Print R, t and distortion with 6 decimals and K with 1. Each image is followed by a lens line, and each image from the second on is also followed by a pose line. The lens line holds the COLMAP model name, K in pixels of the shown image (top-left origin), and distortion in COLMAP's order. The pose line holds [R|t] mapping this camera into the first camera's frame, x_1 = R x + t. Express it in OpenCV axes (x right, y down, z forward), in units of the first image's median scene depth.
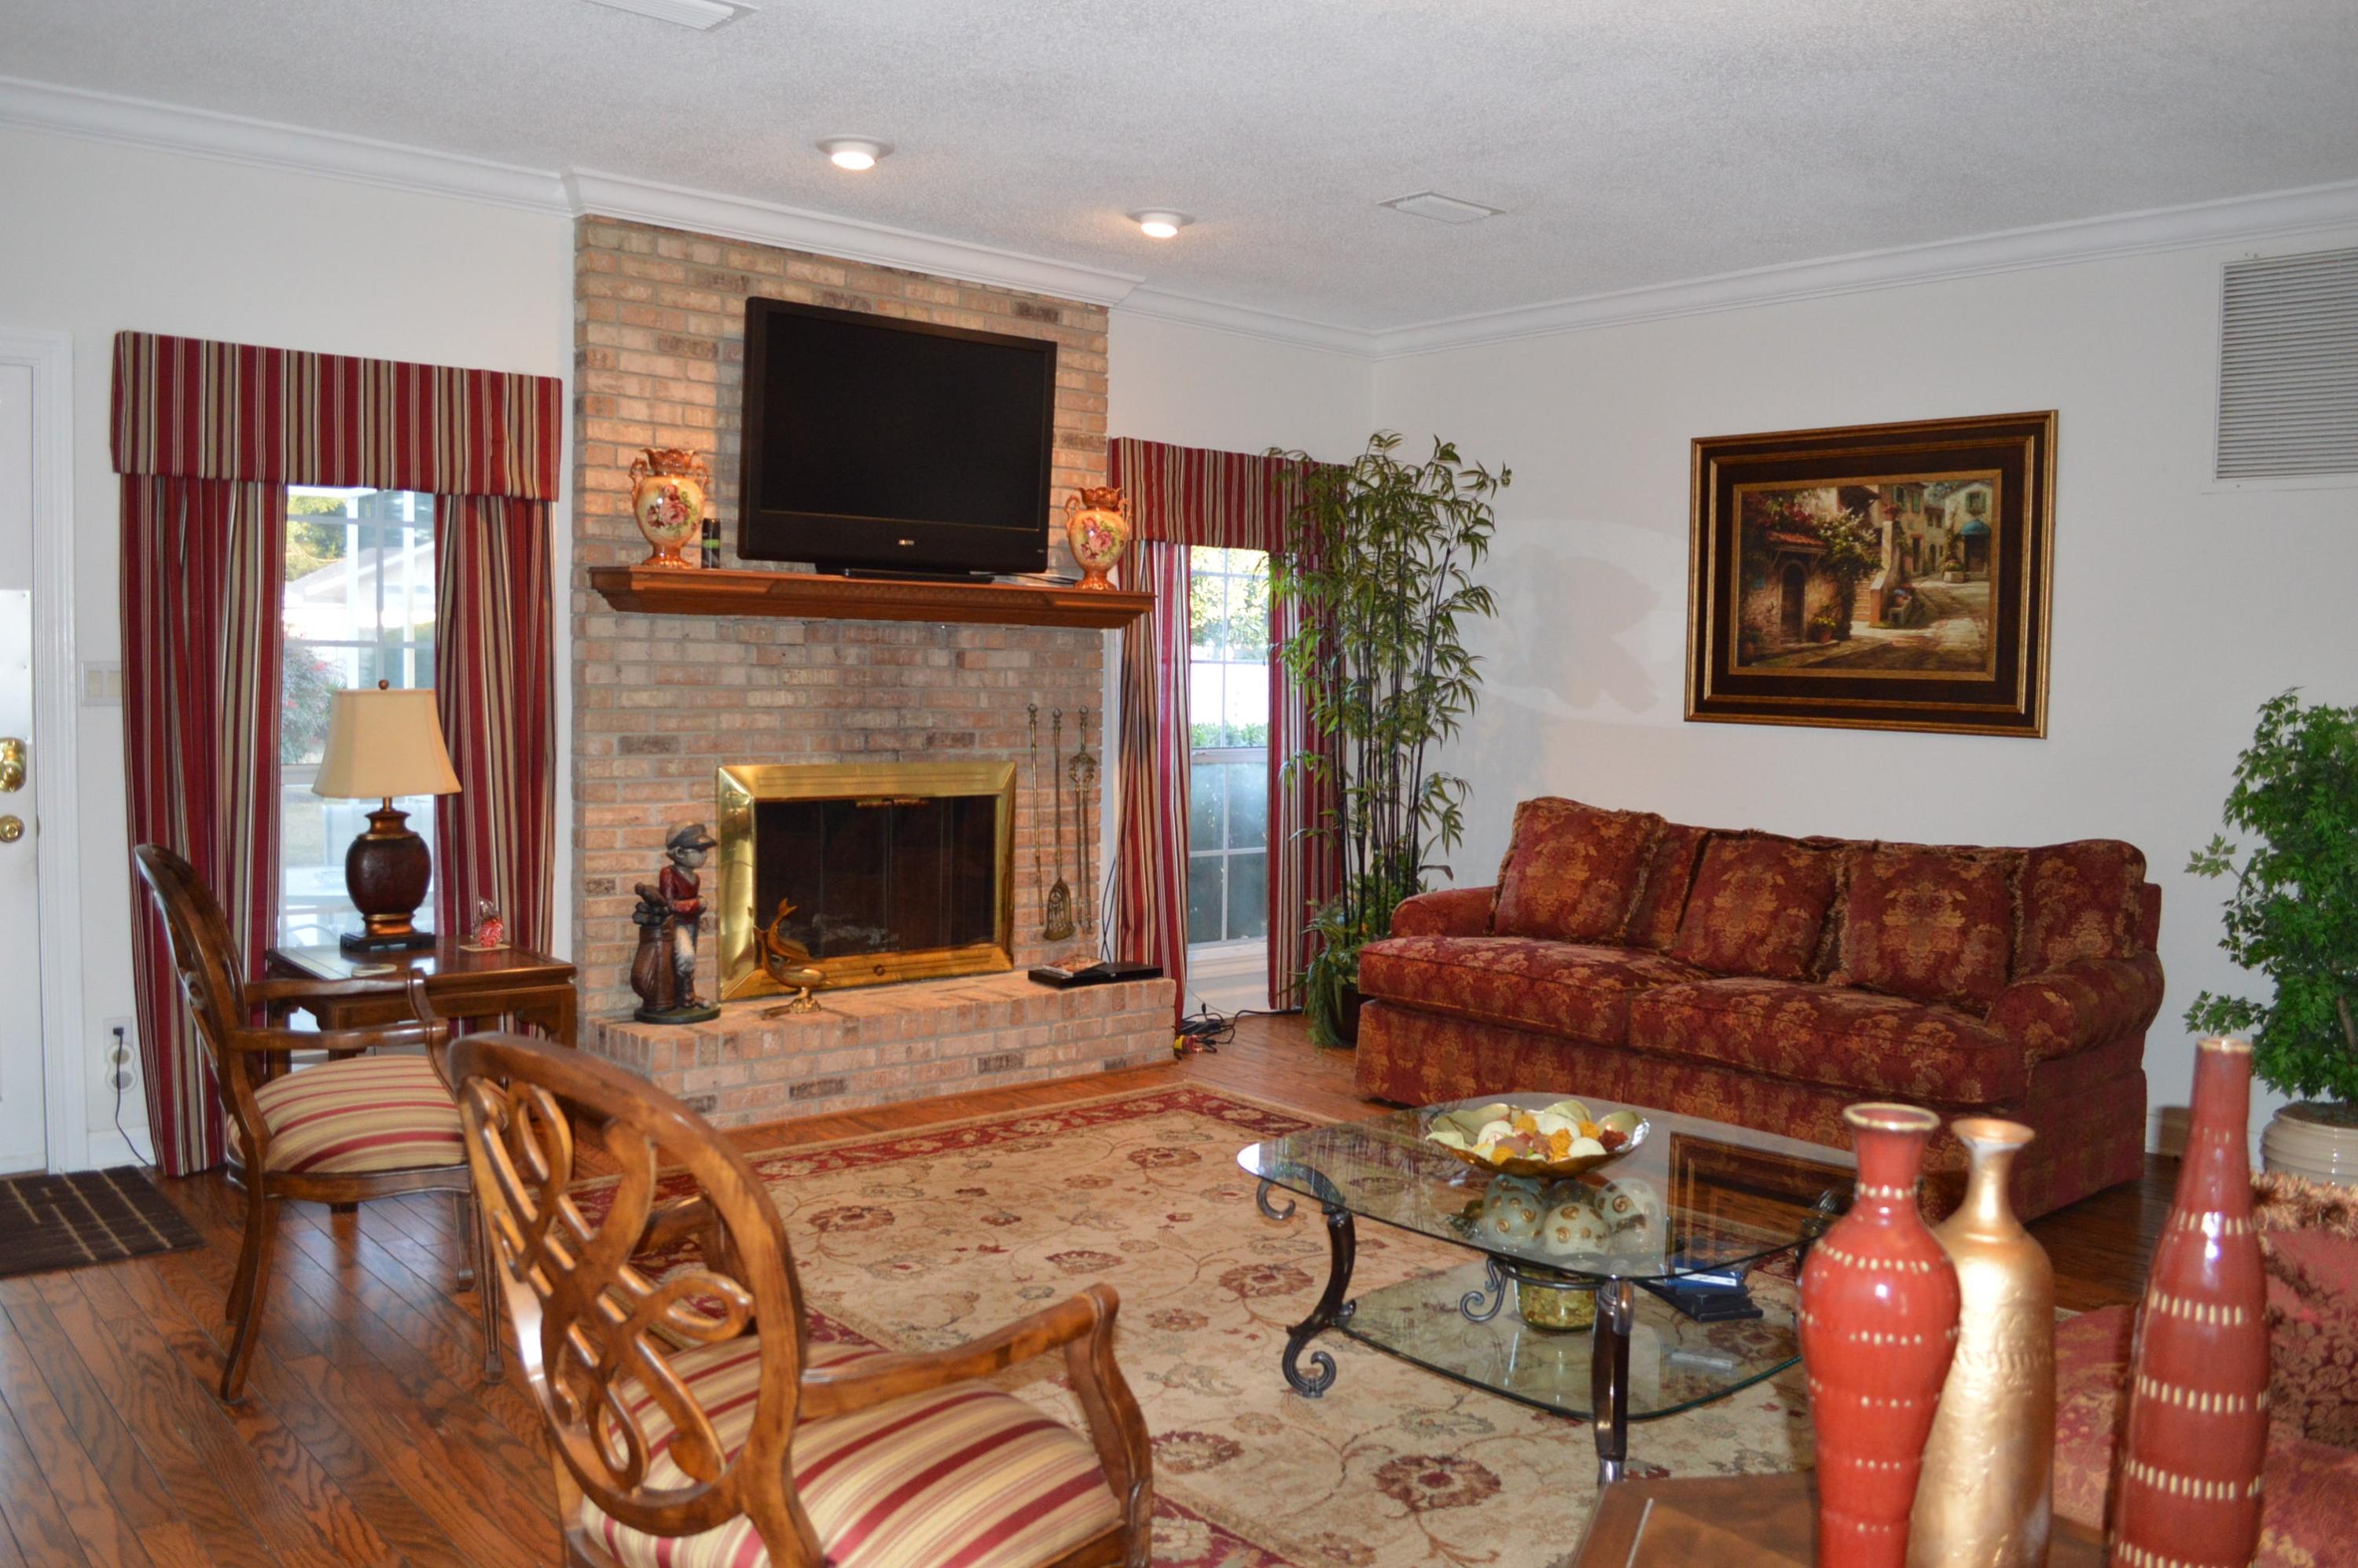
lens RADIAL K [[1891.0, 0, 1195.4], [0, 1891.0, 792.5], [0, 0, 1]] dist [-0.087704, 0.016212]
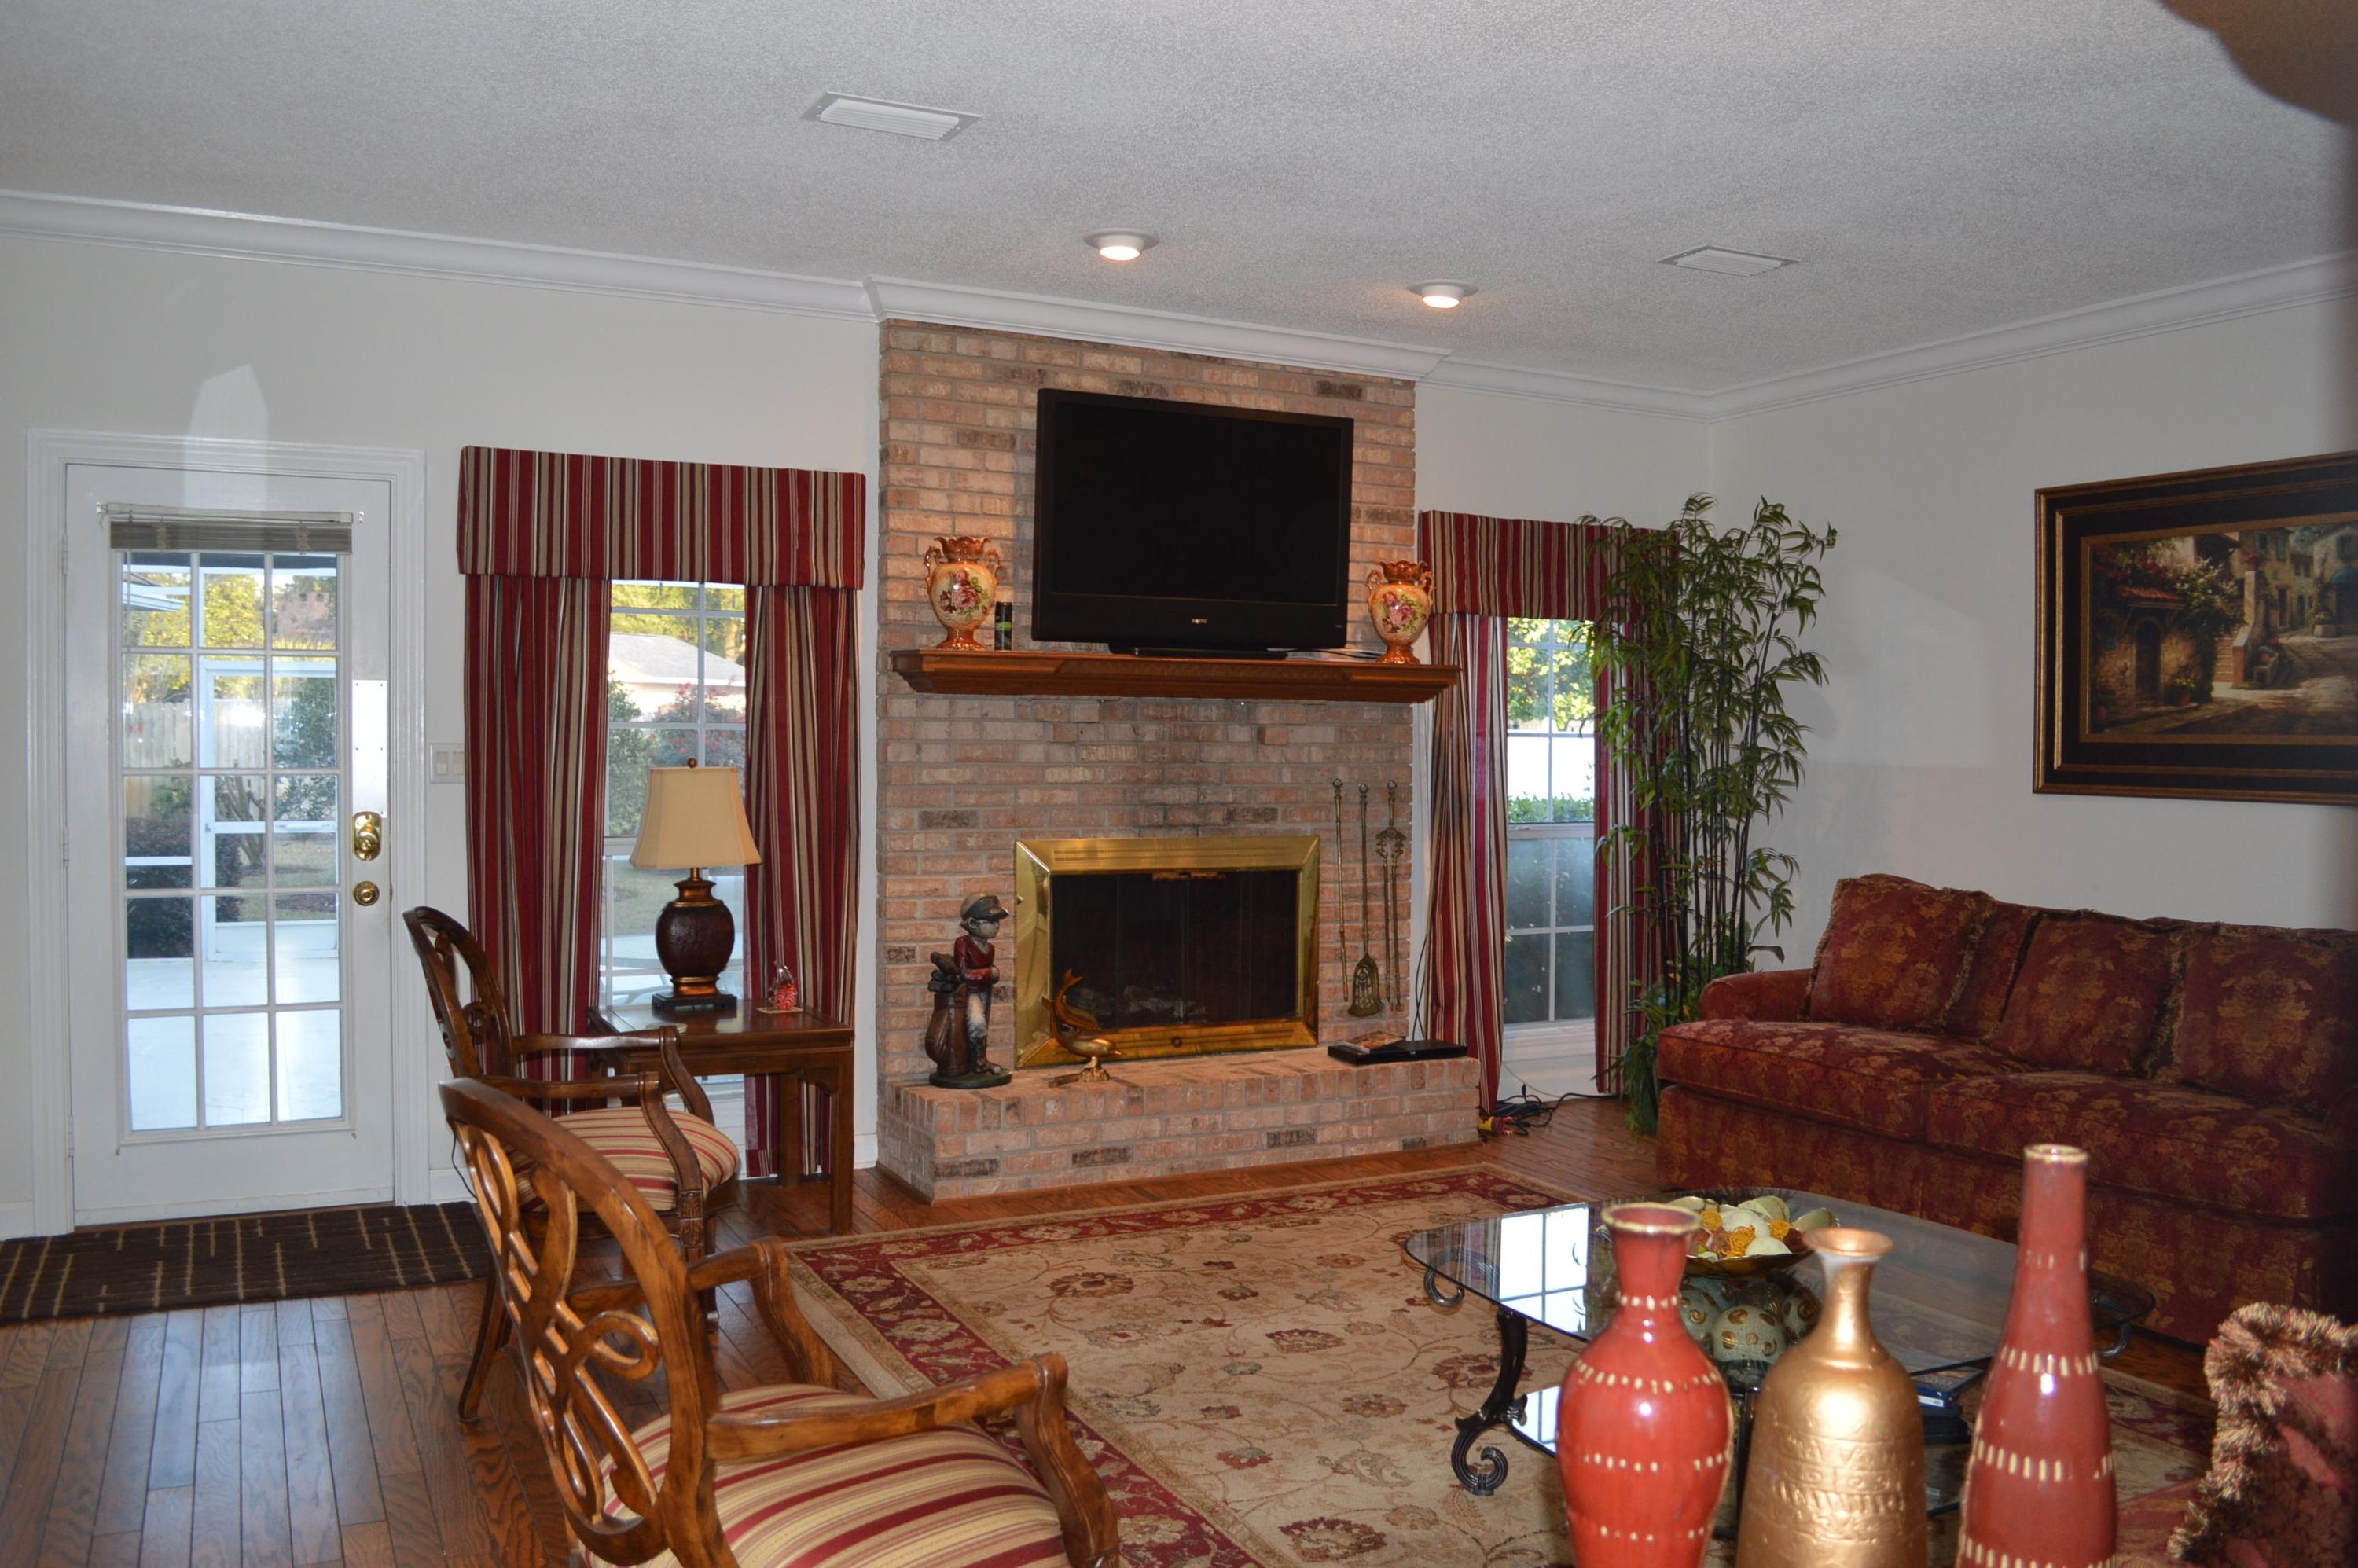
lens RADIAL K [[1891.0, 0, 1195.6], [0, 1891.0, 791.8], [0, 0, 1]] dist [-0.087704, 0.016212]
pose [[0.970725, -0.004624, -0.240149, 0.095118], [-0.005317, 0.999156, -0.040730, 0.001251], [0.240135, 0.040815, 0.969881, 0.013676]]
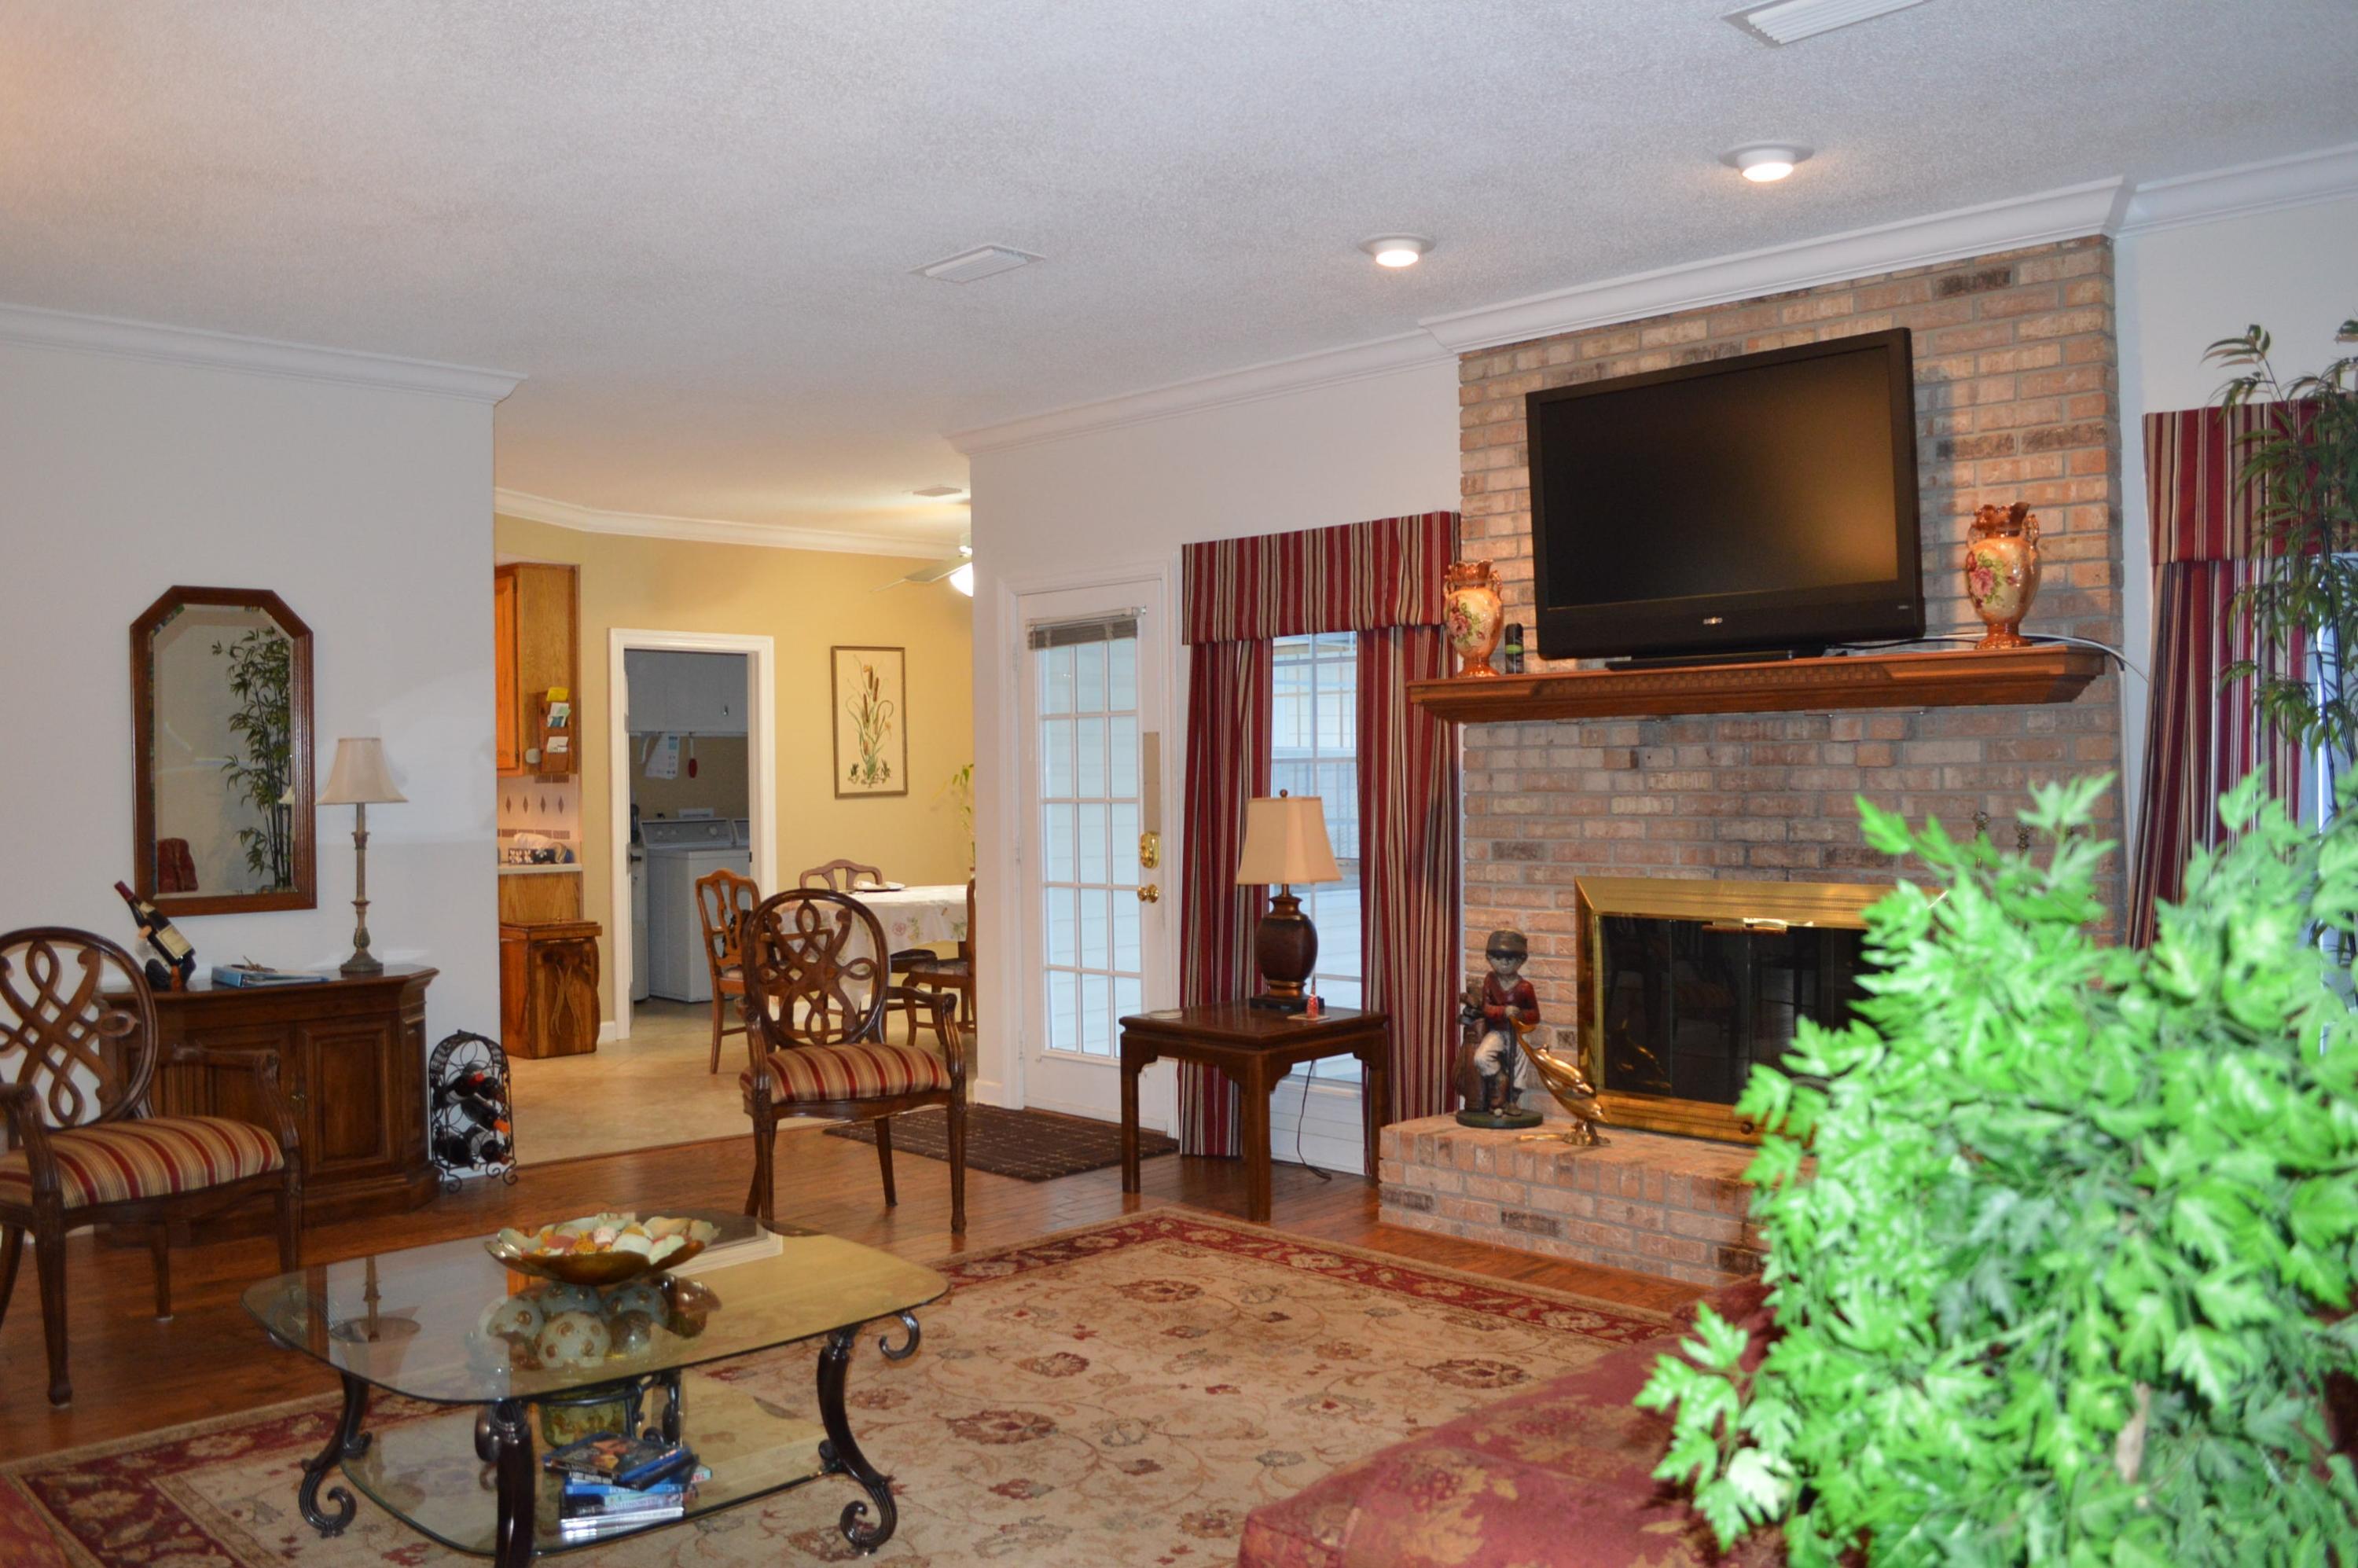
lens RADIAL K [[1891.0, 0, 1185.4], [0, 1891.0, 803.0], [0, 0, 1]] dist [-0.087704, 0.016212]
pose [[0.067626, -0.010400, -0.997657, 0.714921], [-0.056122, 0.998323, -0.014211, -0.026871], [0.996131, 0.056952, 0.066929, 0.756053]]
